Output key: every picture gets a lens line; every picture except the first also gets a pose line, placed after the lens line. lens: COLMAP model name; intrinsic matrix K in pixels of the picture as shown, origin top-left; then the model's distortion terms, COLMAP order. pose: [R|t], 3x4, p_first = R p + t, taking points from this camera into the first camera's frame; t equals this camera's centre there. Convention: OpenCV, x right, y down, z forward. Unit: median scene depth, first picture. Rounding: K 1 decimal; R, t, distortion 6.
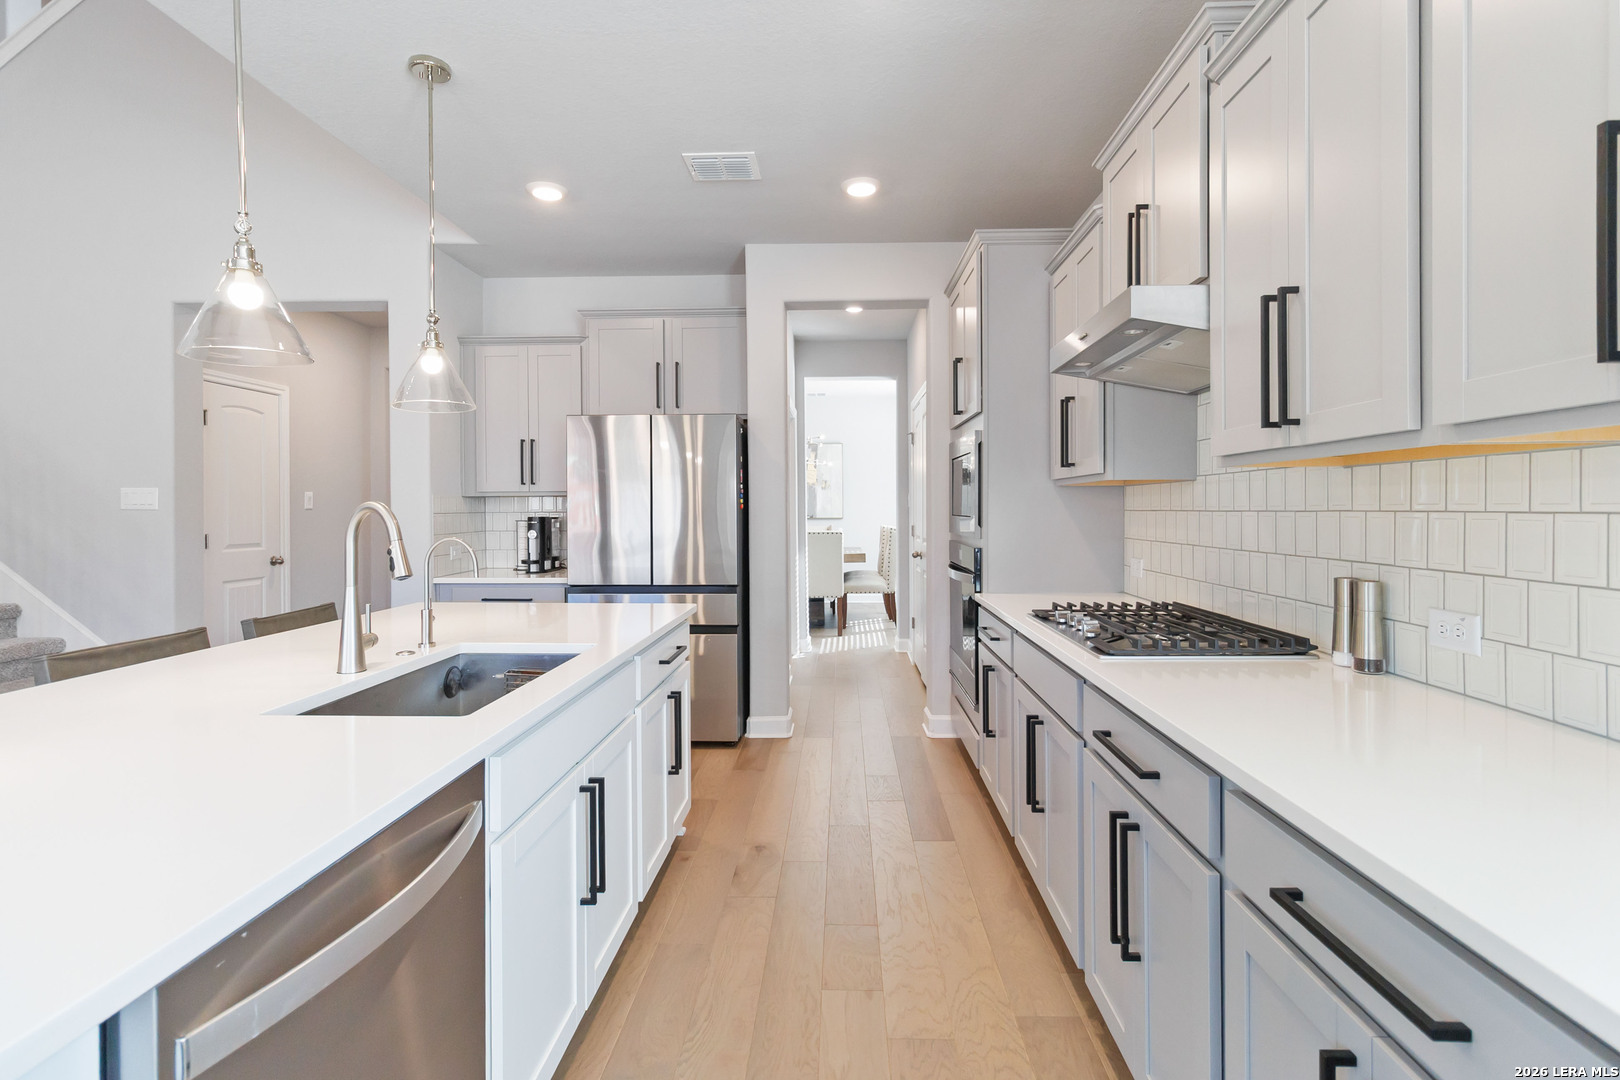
lens RADIAL K [[754.8, 0, 802.7], [0, 754.8, 515.2], [0, 0, 1]] dist [0.002769, 0.000581]
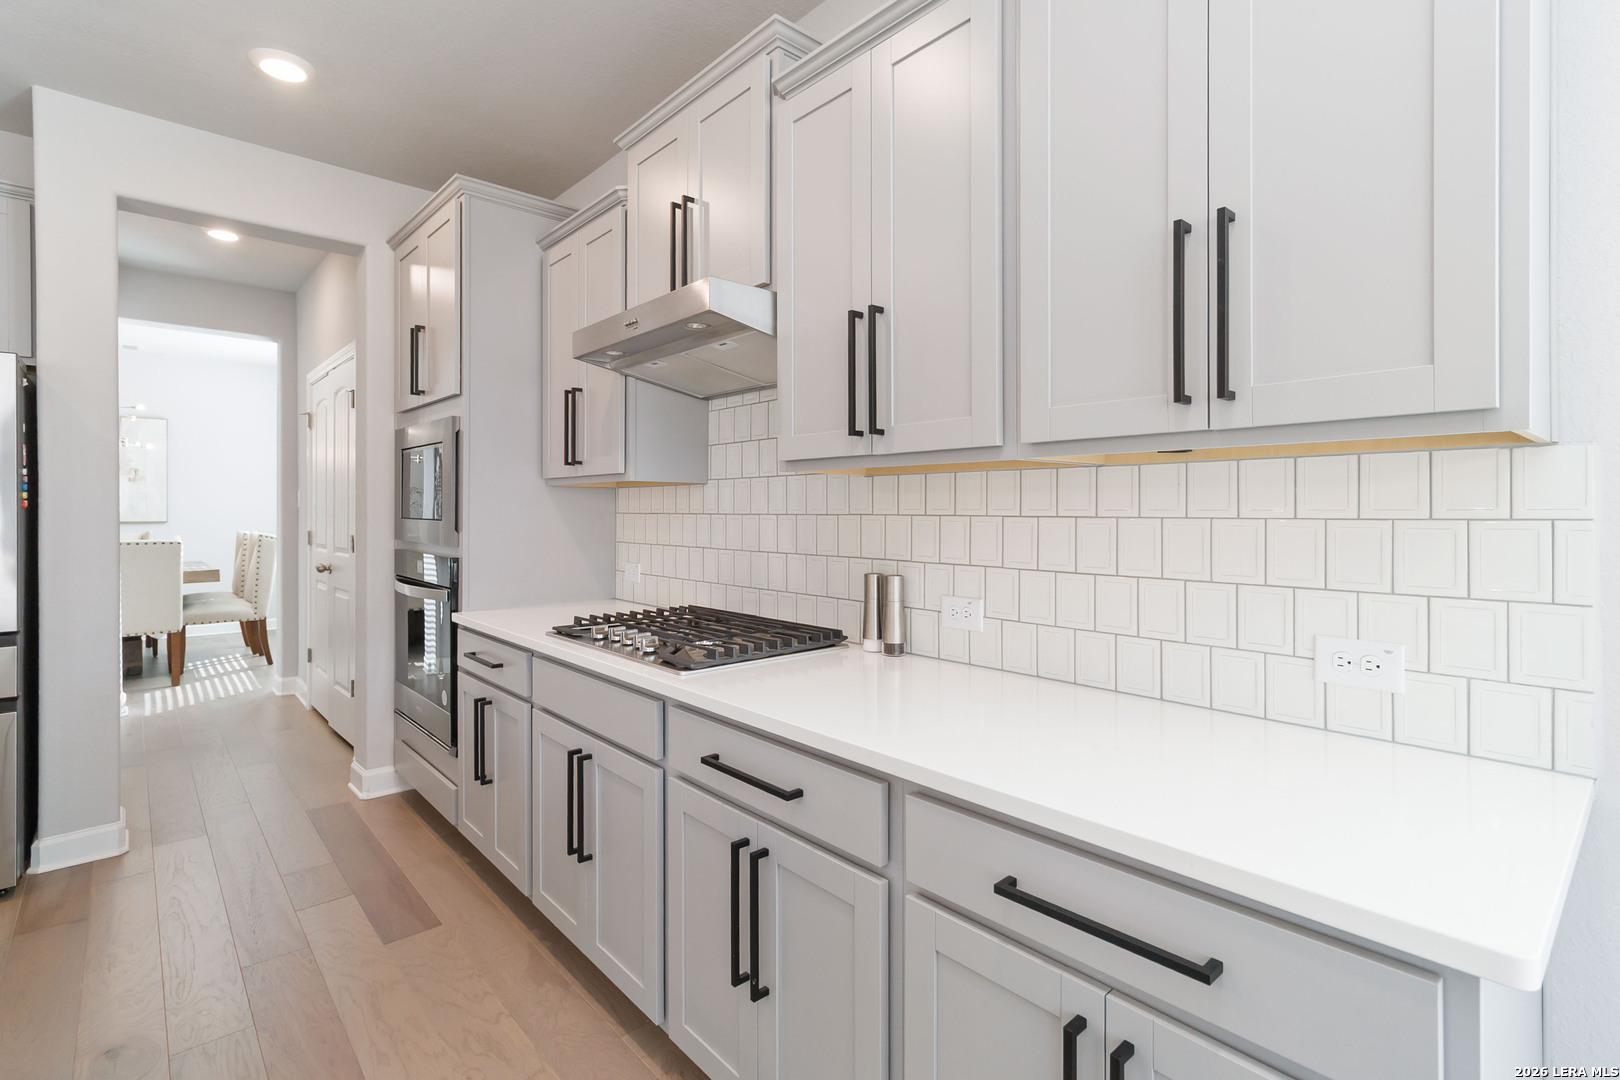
lens RADIAL K [[768.3, 0, 801.4], [0, 768.3, 512.7], [0, 0, 1]] dist [0.000834, 0.000250]
pose [[0.714724, 0.004996, 0.699389, -0.097596], [-0.000214, 0.999976, -0.006923, -0.000347], [-0.699407, 0.004798, 0.714708, 0.146557]]
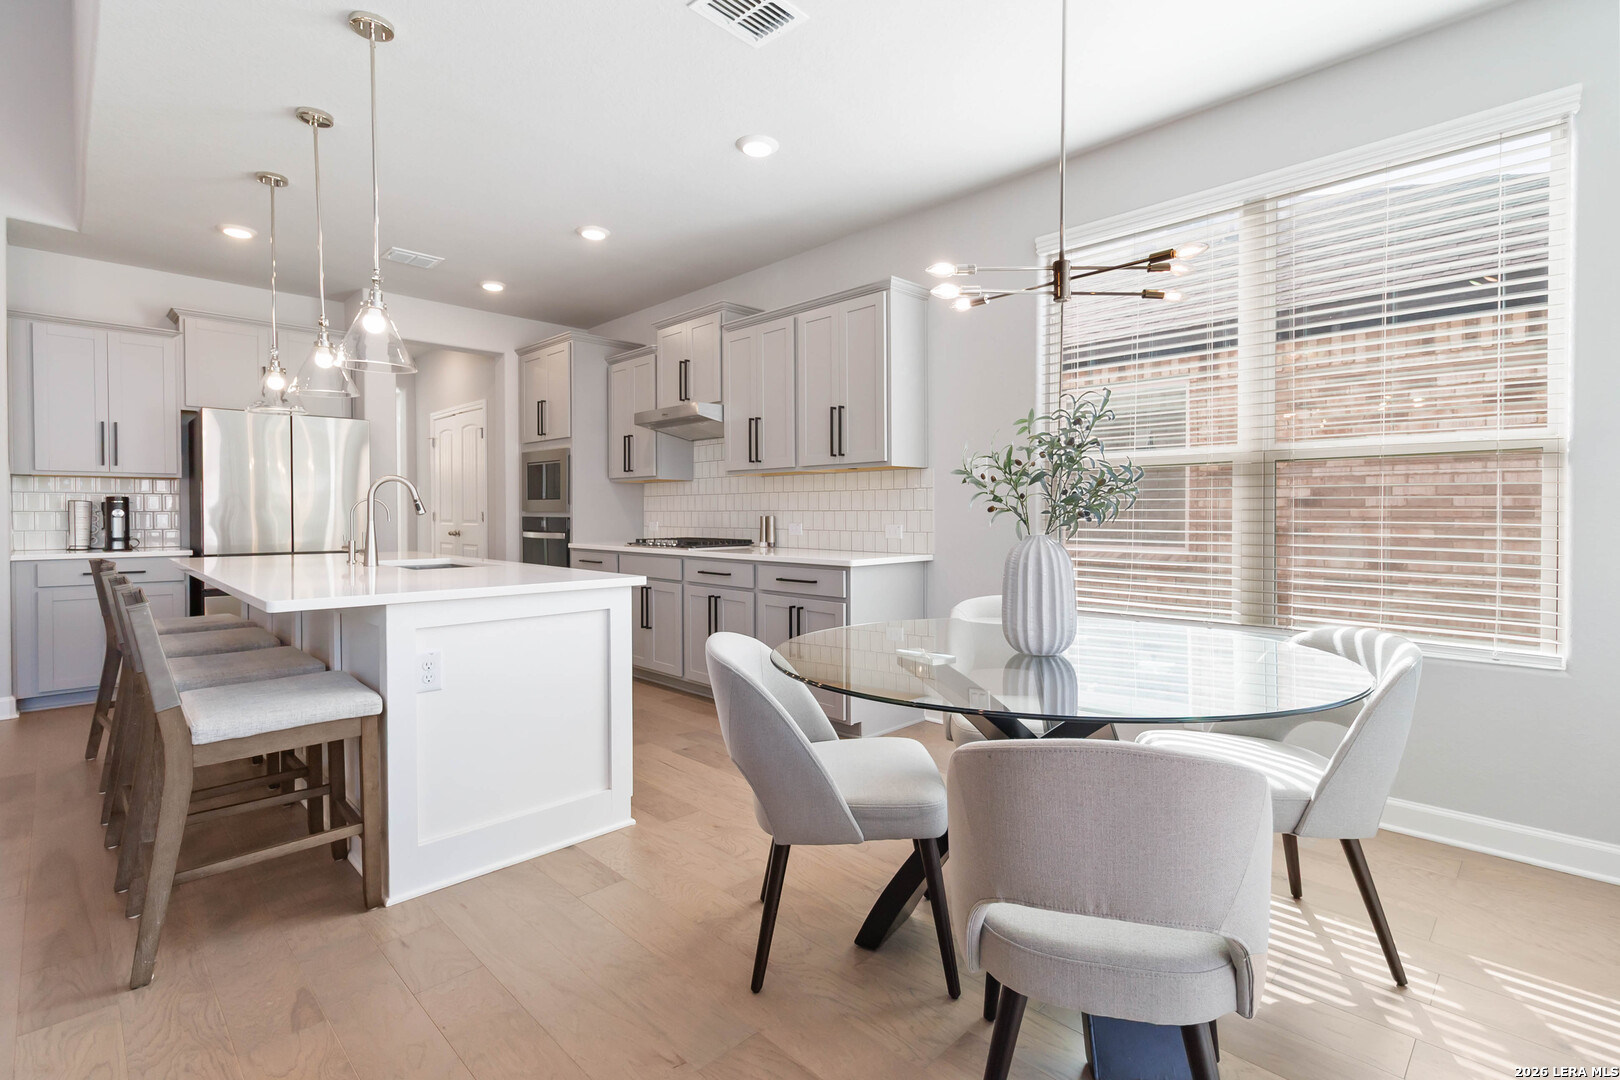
lens RADIAL K [[742.7, 0, 802.7], [0, 742.7, 522.4], [0, 0, 1]] dist [0.003142, 0.000140]
pose [[0.674742, -0.005821, 0.738031, -0.721444], [0.004014, 0.999983, 0.004218, 0.055698], [-0.738043, 0.000116, 0.674754, -0.573957]]
